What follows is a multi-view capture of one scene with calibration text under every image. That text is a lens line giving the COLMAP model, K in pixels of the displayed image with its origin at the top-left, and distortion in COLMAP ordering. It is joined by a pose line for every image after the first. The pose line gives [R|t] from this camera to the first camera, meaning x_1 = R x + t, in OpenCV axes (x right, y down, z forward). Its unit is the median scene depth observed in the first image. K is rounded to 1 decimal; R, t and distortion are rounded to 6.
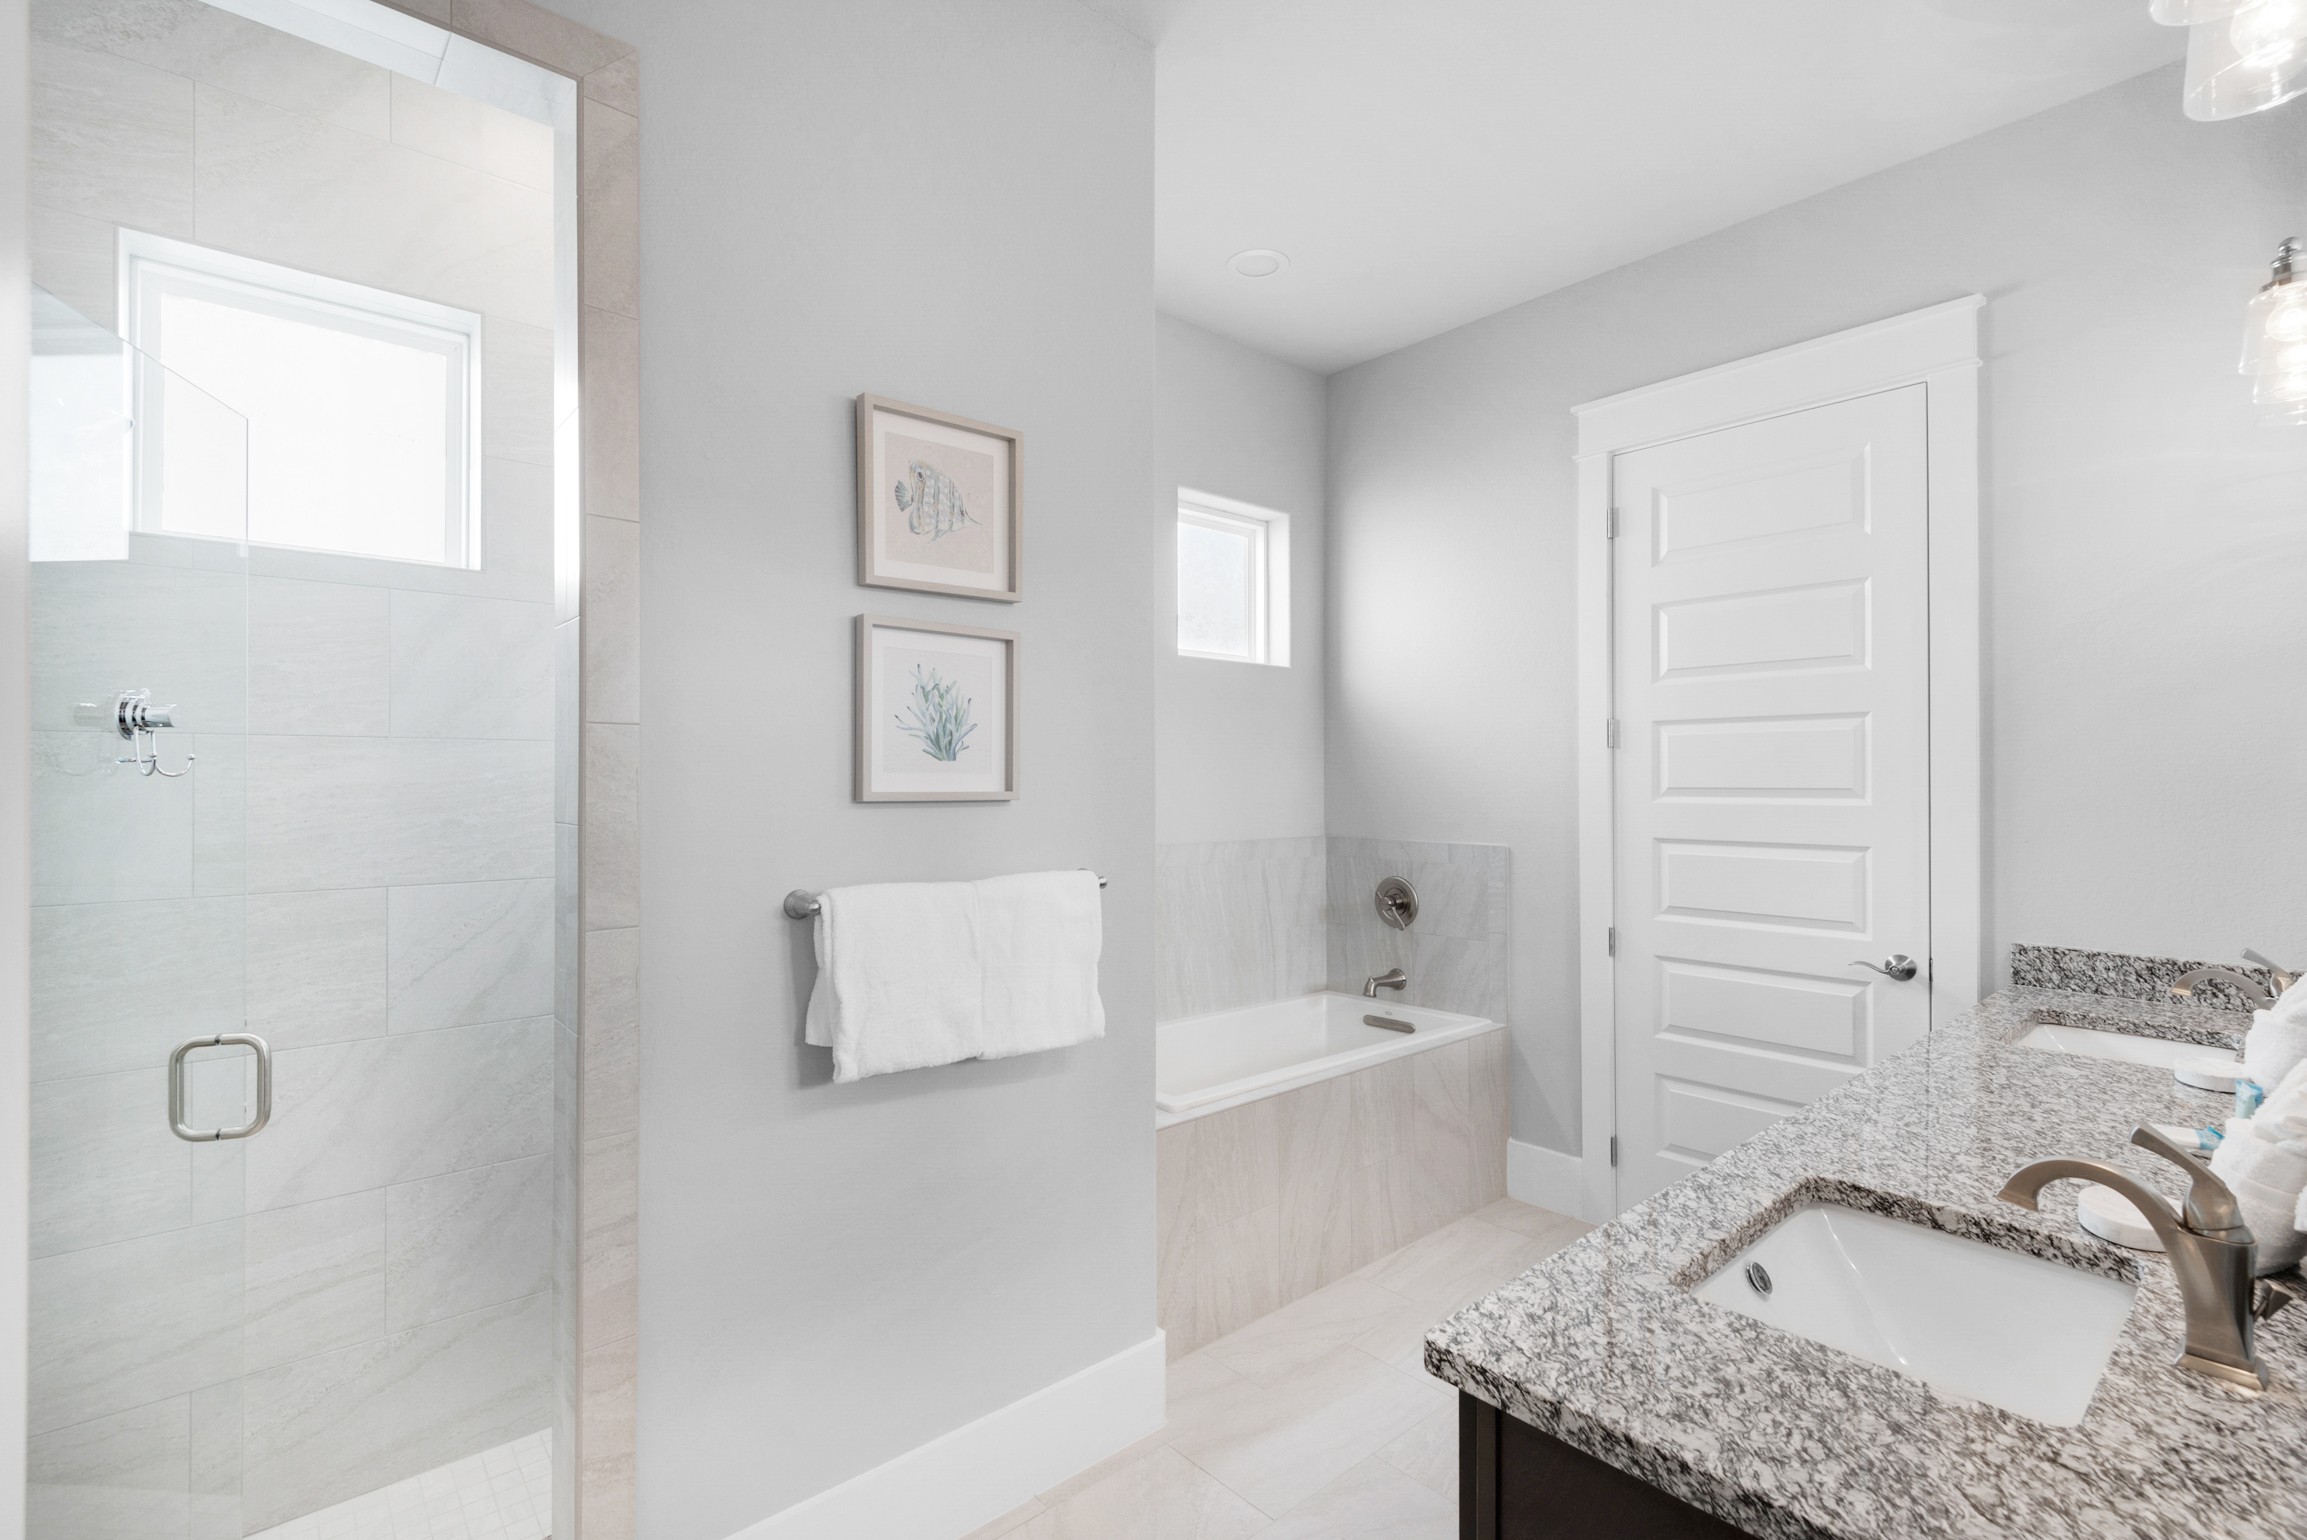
lens RADIAL K [[1058.5, 0, 1153.5], [0, 1058.5, 770.0], [0, 0, 1]] dist [0.033940, -0.015038]
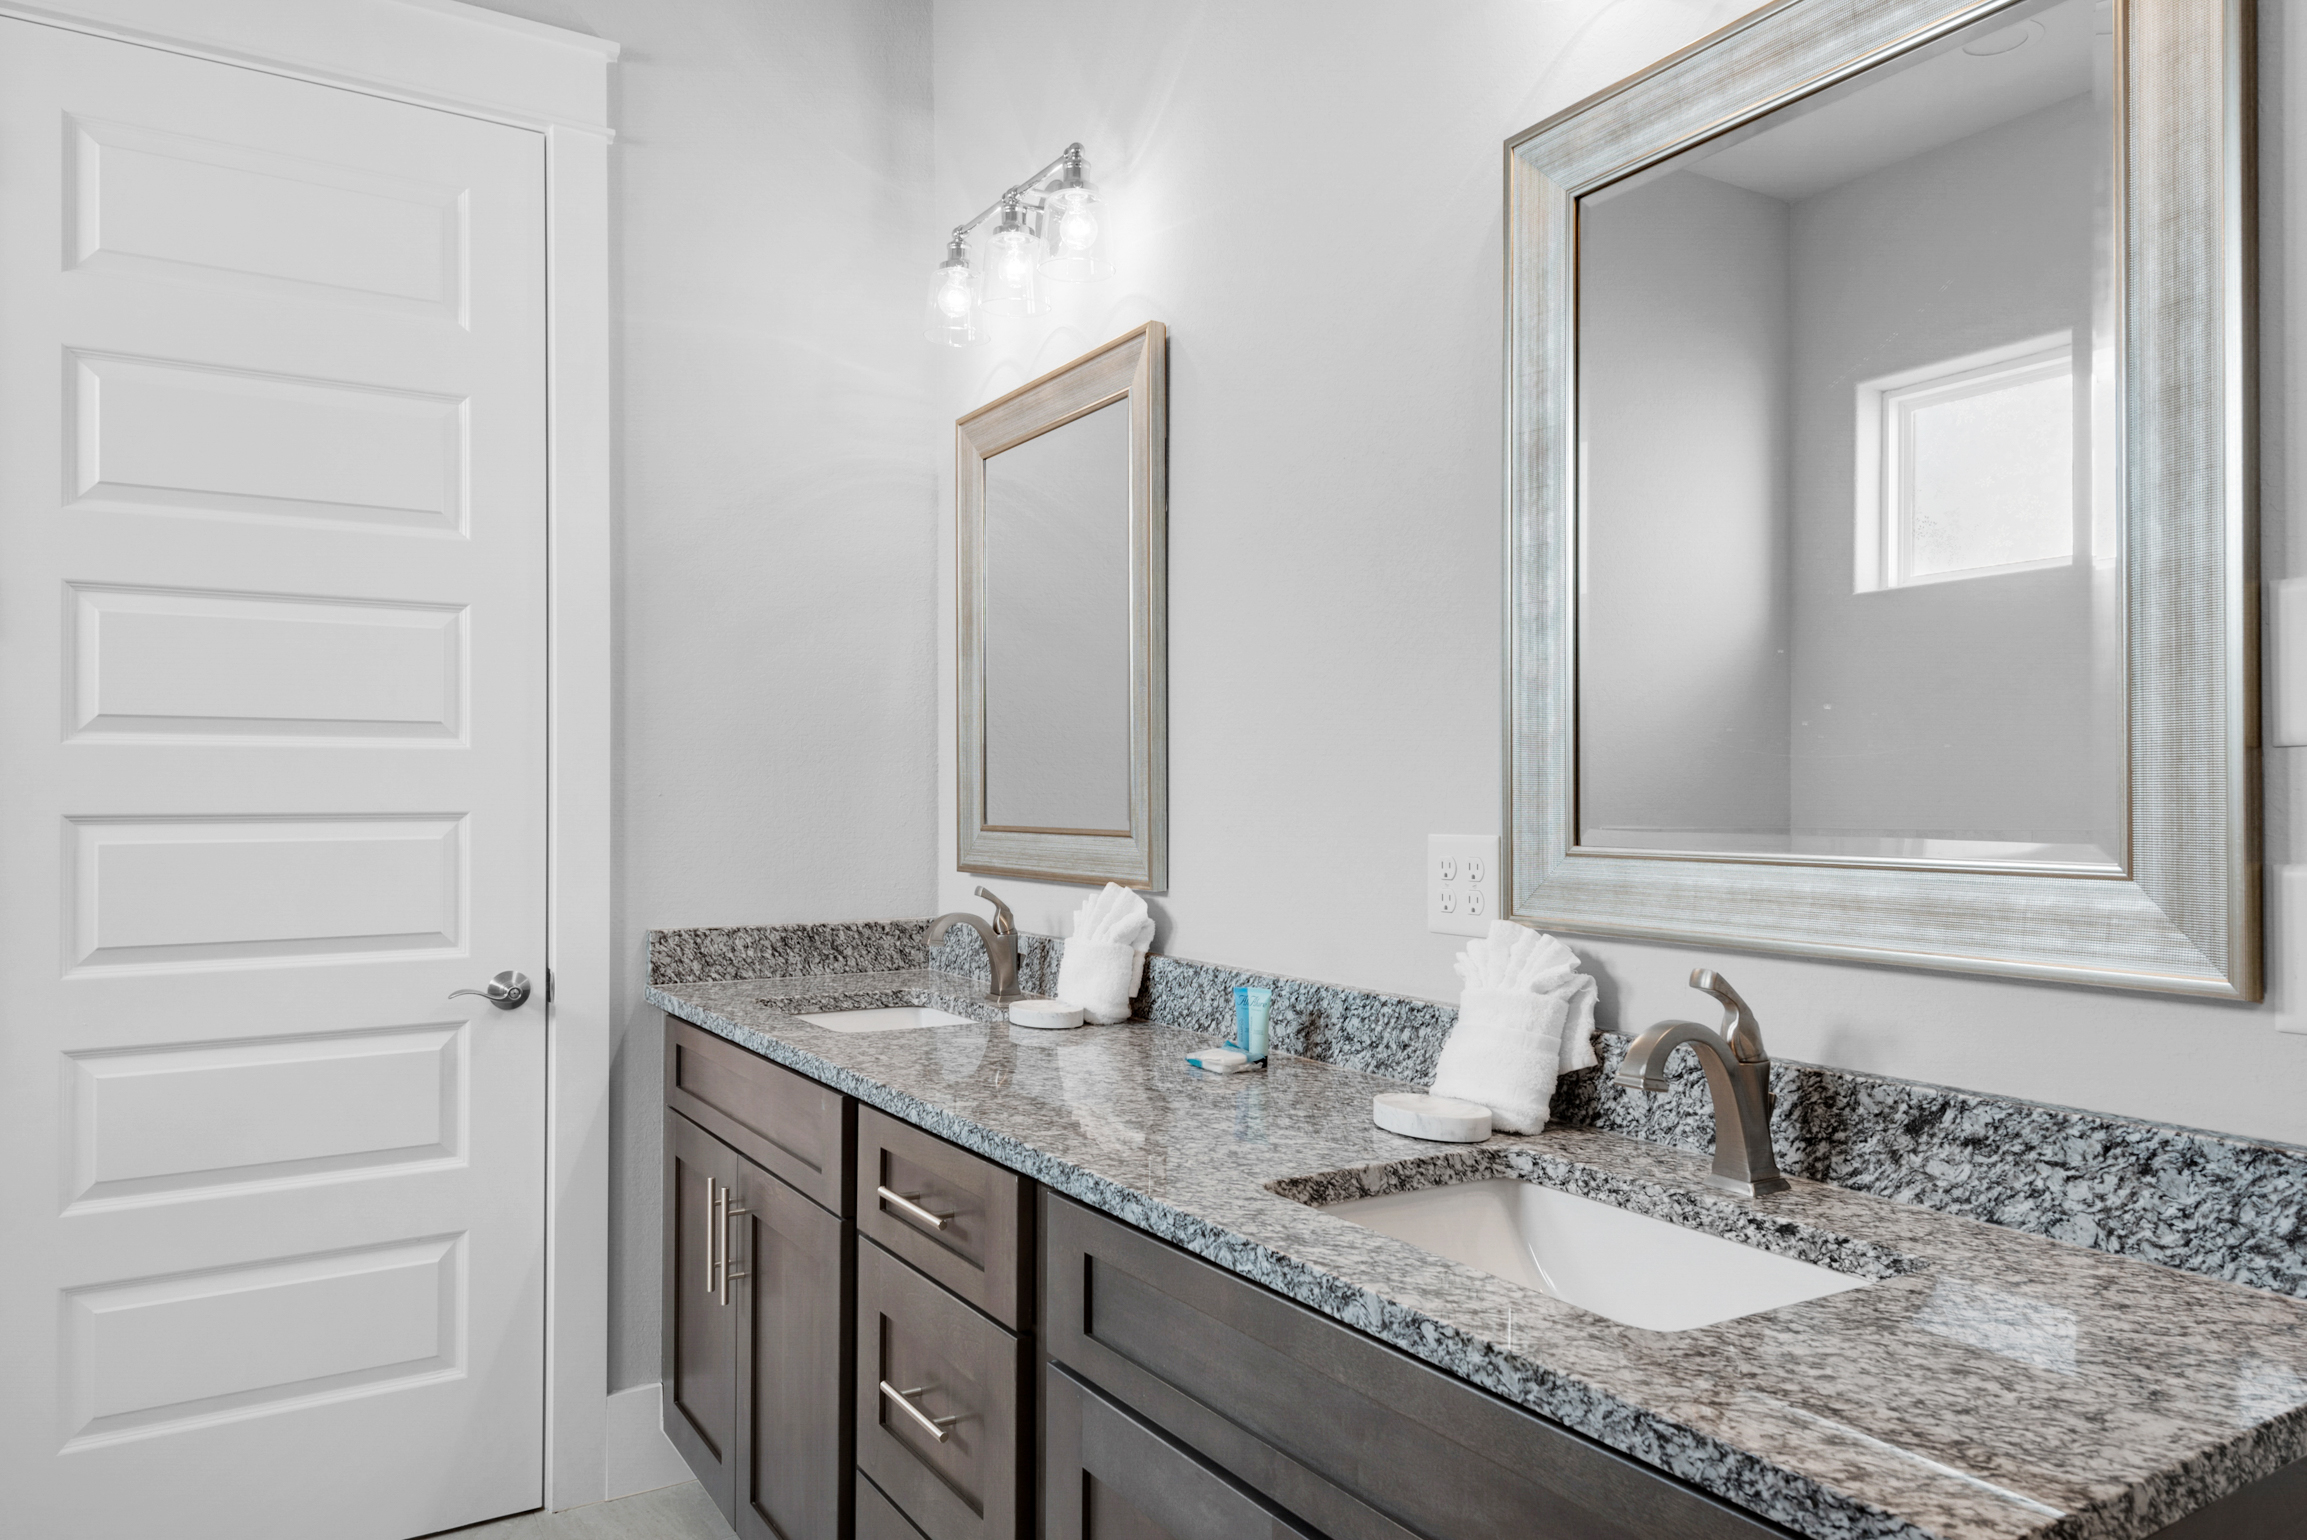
lens RADIAL K [[1537.7, 0, 1153.5], [0, 1537.7, 770.0], [0, 0, 1]] dist [0.049443, -0.037620]
pose [[0.161661, 0.018272, 0.986677, -0.202458], [-0.005079, 0.999831, -0.017683, 0.064651], [-0.986833, -0.002152, 0.161726, 0.467400]]
